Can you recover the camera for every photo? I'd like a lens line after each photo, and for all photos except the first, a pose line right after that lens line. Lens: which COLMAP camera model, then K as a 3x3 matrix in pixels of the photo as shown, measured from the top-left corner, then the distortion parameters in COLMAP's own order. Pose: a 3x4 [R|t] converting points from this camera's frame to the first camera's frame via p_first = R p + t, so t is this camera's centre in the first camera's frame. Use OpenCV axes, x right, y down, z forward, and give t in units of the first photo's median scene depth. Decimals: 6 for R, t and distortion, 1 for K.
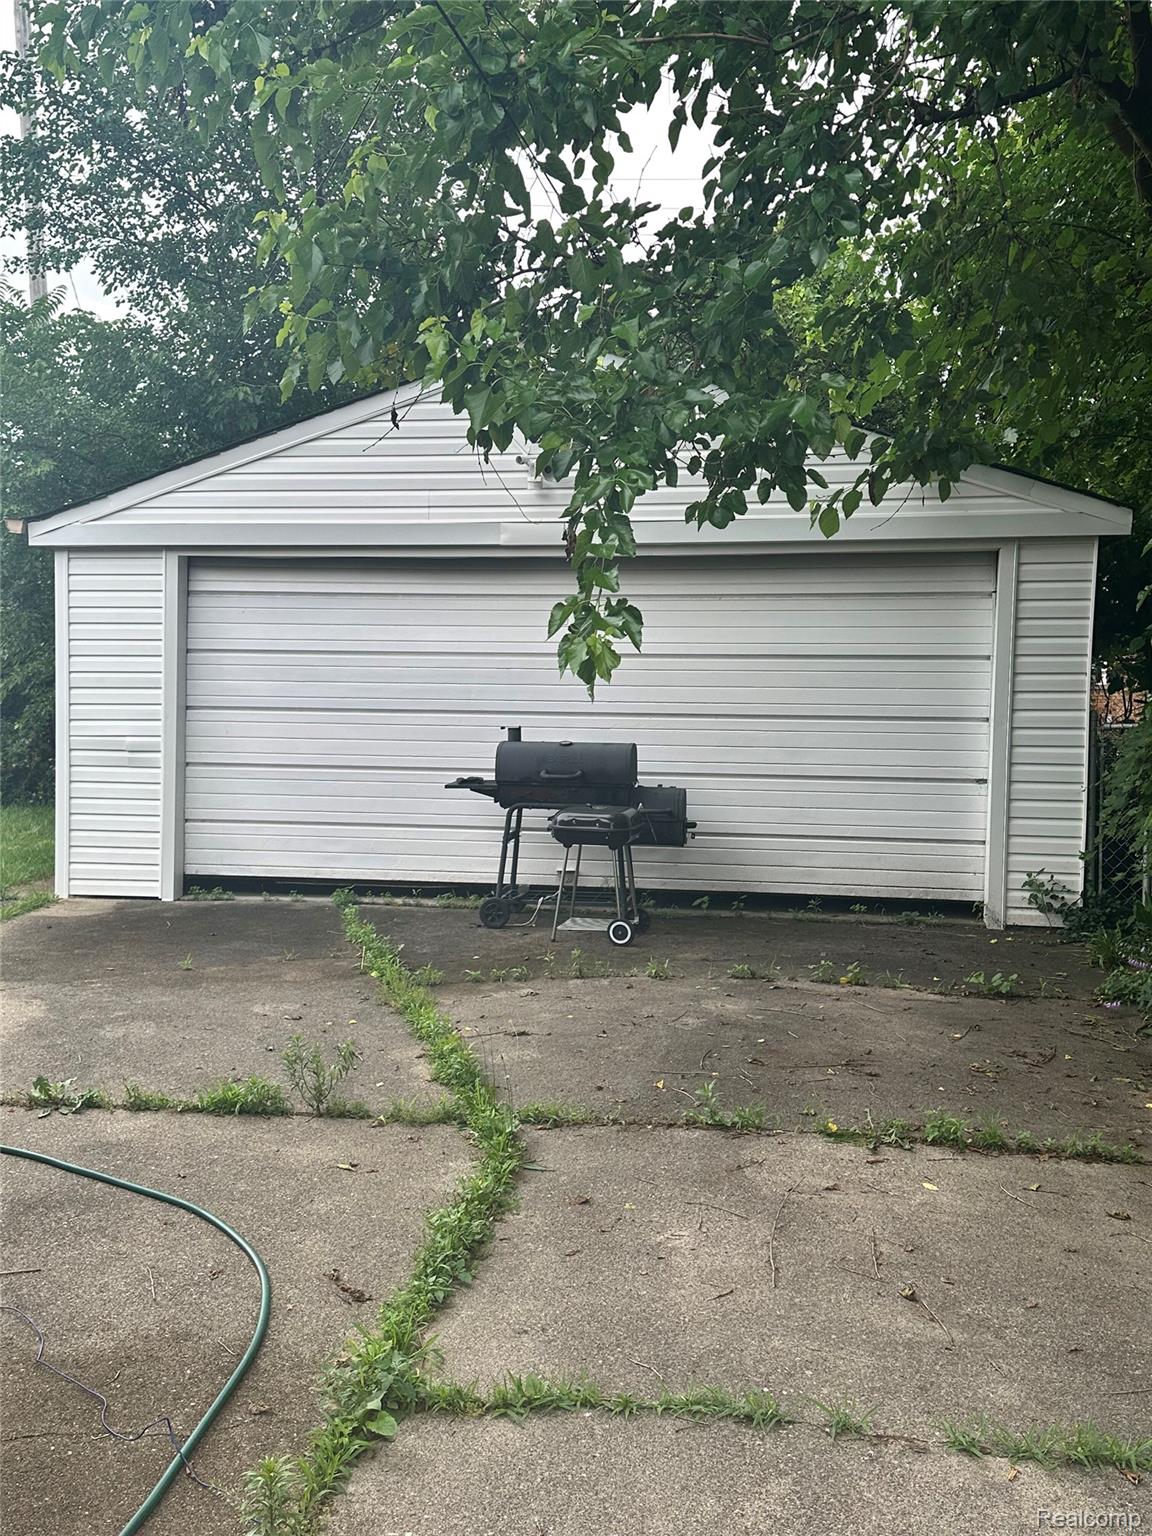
lens RADIAL K [[1391.0, 0, 576.0], [0, 1391.0, 768.0], [0, 0, 1]] dist [0.217781, -0.489987]
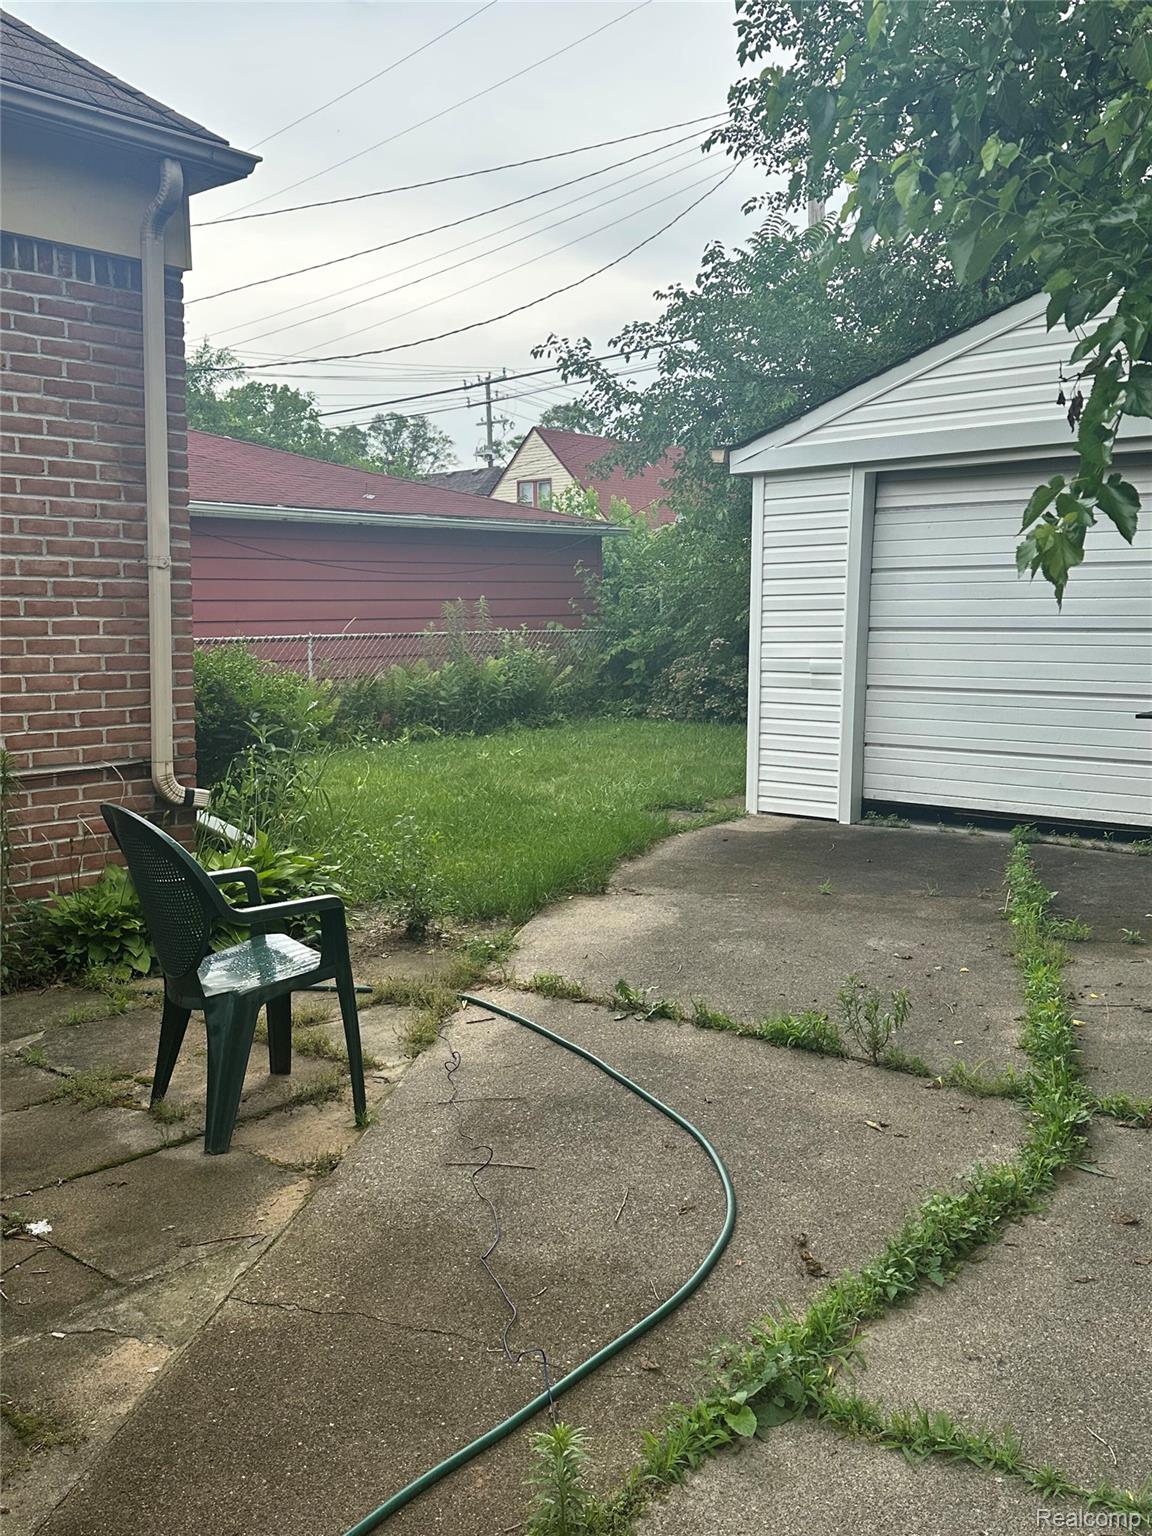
lens RADIAL K [[1391.0, 0, 576.0], [0, 1391.0, 768.0], [0, 0, 1]] dist [0.217781, -0.489987]
pose [[0.852808, 0.048143, -0.520001, 0.079195], [-0.020471, 0.998058, 0.058830, 0.000272], [0.521823, -0.039526, 0.852137, 0.071446]]
